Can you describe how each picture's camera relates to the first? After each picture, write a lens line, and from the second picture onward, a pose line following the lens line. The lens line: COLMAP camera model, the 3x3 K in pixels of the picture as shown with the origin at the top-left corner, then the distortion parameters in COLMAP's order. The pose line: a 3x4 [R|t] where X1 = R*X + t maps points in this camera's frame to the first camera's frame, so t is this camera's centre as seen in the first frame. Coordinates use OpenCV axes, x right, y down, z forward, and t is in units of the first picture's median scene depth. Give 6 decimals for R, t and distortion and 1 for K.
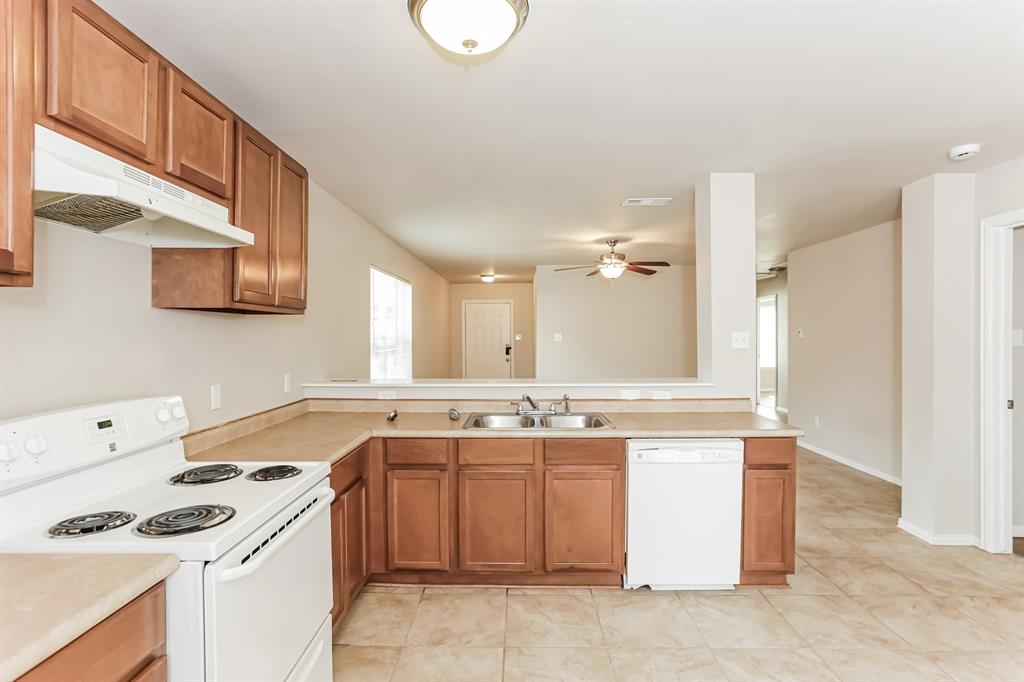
lens RADIAL K [[501.6, 0, 513.5], [0, 501.6, 334.6], [0, 0, 1]] dist [-0.035069, 0.010396]
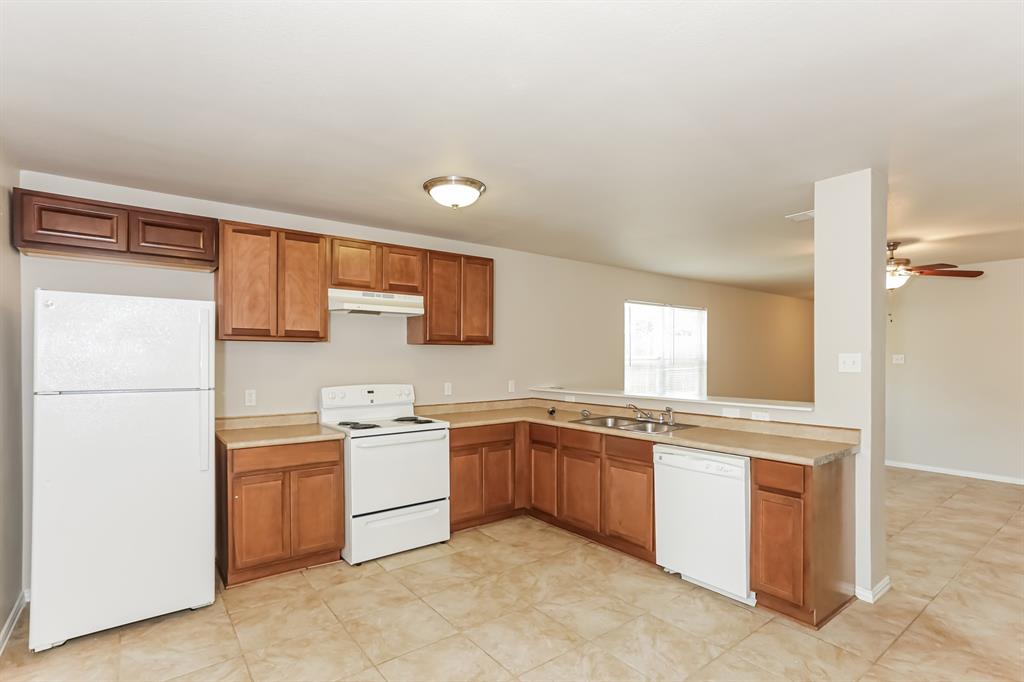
lens RADIAL K [[501.6, 0, 511.5], [0, 501.6, 361.2], [0, 0, 1]] dist [-0.035069, 0.010396]
pose [[0.624108, 0.008639, -0.781290, 0.948569], [0.000744, 0.999932, 0.011651, -0.003376], [0.781338, -0.007853, 0.624059, -0.023933]]
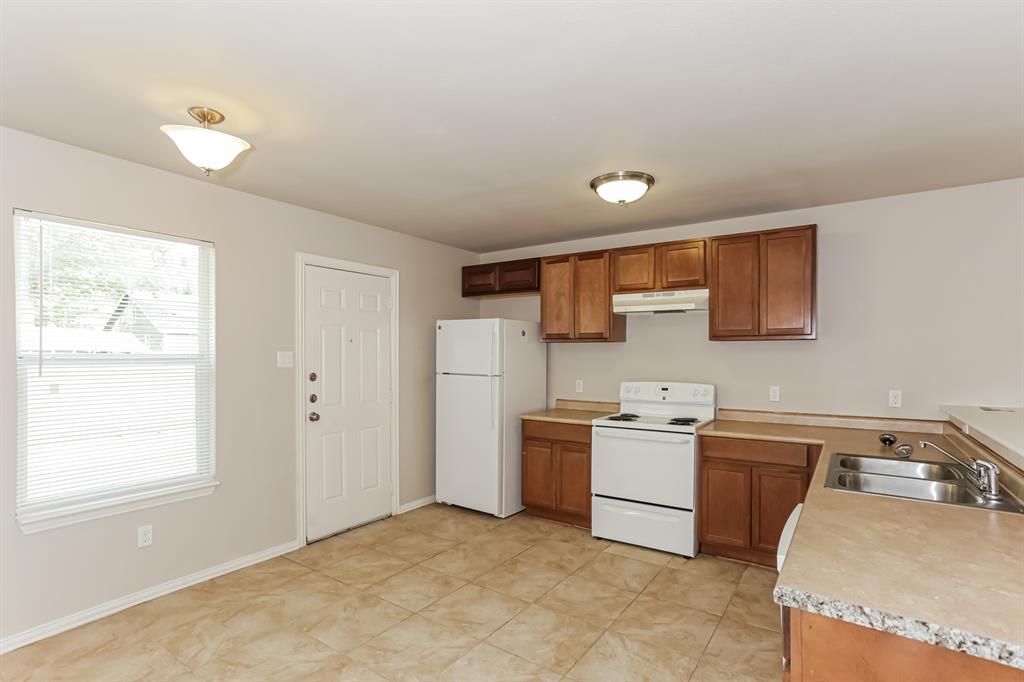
lens RADIAL K [[501.6, 0, 510.2], [0, 501.6, 353.8], [0, 0, 1]] dist [-0.035069, 0.010396]
pose [[-0.559157, 0.003825, -0.829053, 1.051078], [0.001529, 0.999992, 0.003582, -0.008391], [0.829060, 0.000735, -0.559159, 1.041300]]
